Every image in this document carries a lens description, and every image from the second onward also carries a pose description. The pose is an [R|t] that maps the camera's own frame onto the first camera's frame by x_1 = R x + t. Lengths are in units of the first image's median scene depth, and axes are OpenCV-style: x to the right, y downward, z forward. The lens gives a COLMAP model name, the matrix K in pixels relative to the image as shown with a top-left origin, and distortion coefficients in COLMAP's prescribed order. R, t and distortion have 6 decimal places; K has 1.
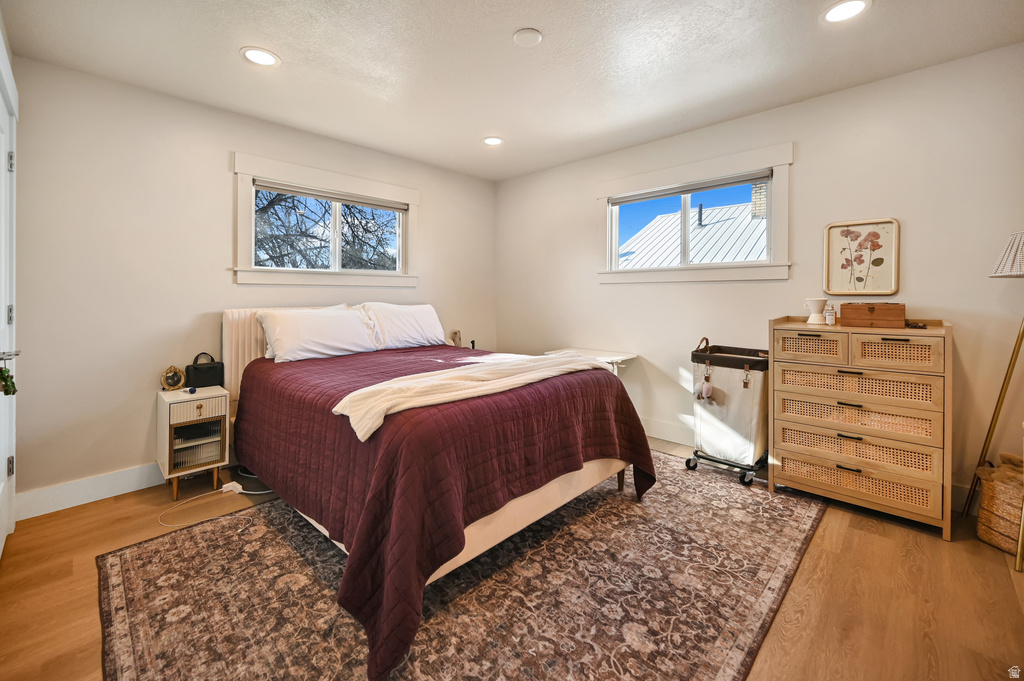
lens RADIAL K [[422.3, 0, 514.5], [0, 422.3, 297.5], [0, 0, 1]] dist [-0.000698, 0.000022]
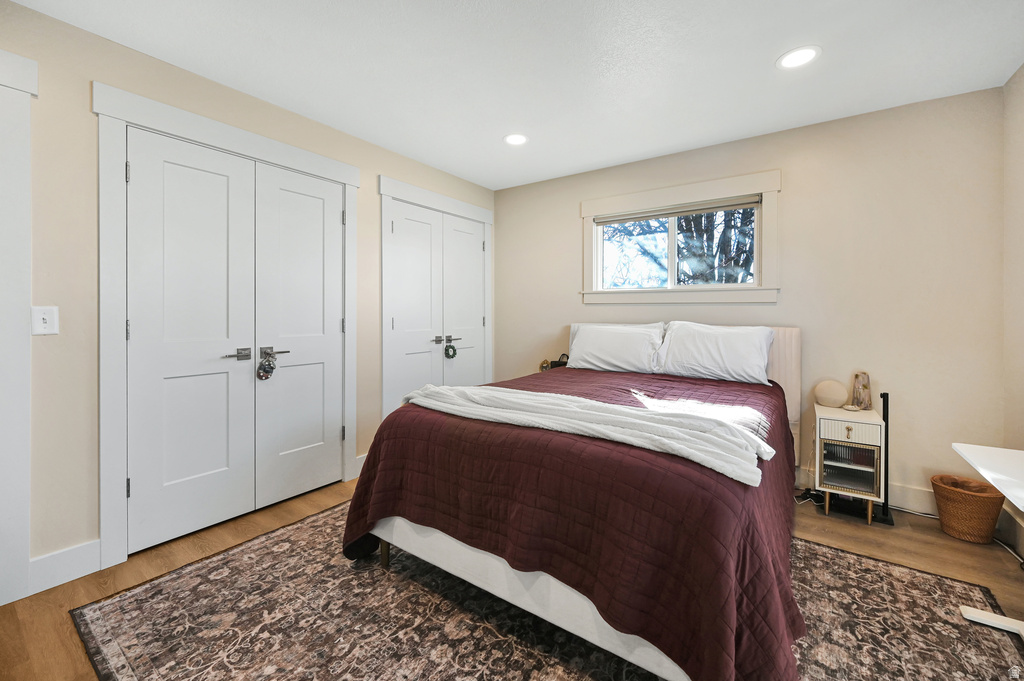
lens RADIAL K [[418.7, 0, 513.0], [0, 418.7, 308.6], [0, 0, 1]] dist [0.012487, 0.000087]
pose [[0.150615, -0.003953, -0.988585, 0.936924], [-0.011300, 0.999920, -0.005720, -0.012637], [0.988528, 0.012032, 0.150558, 0.995762]]
